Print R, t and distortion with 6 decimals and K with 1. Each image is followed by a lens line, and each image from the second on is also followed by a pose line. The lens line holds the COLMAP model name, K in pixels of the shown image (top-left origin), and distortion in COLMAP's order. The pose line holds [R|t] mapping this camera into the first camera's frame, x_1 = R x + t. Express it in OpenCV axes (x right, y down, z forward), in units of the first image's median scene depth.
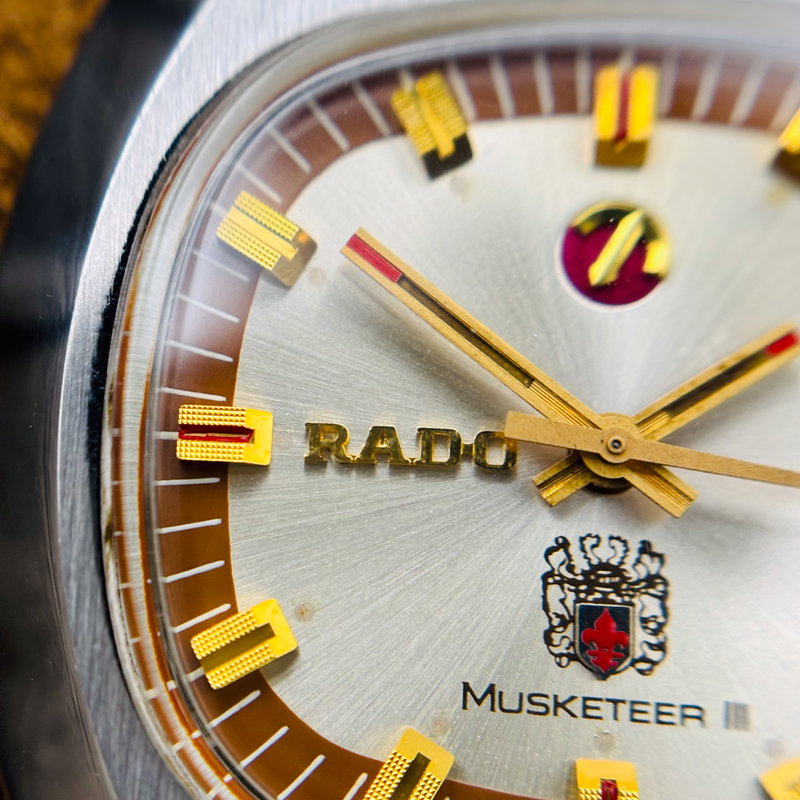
lens RADIAL K [[1679.5, 0, 357.1], [0, 1679.5, 432.5], [0, 0, 1]] dist [0.455623, 0.000000]
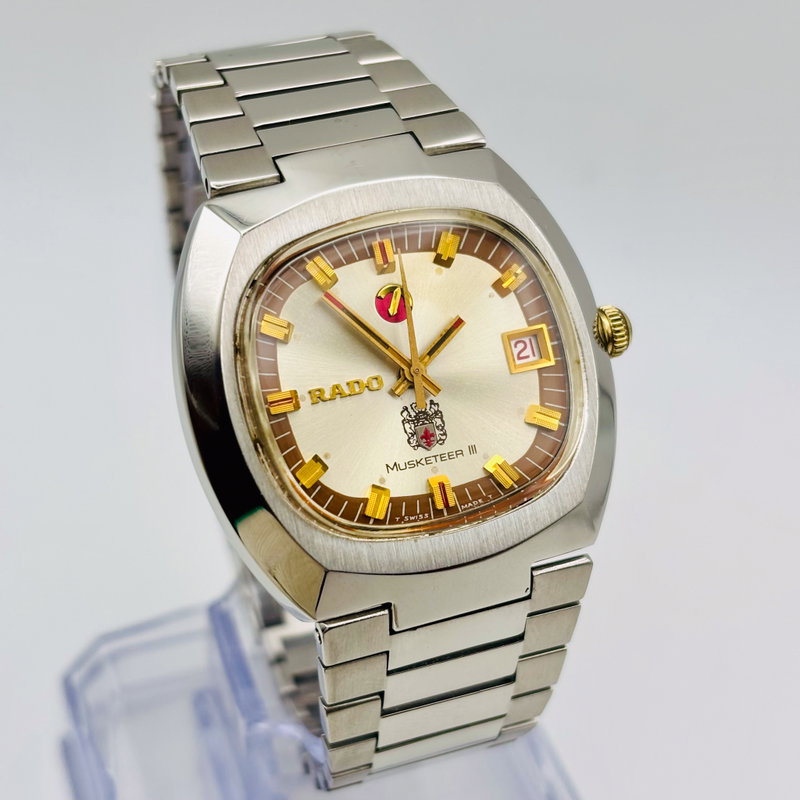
lens RADIAL K [[1679.5, 0, 401.8], [0, 1679.5, 397.0], [0, 0, 1]] dist [0.455623, 0.000000]
pose [[0.924383, -0.252860, 0.285618, -0.682806], [0.234640, 0.967240, 0.096907, -0.227066], [-0.300765, -0.022562, 0.953431, -1.679377]]
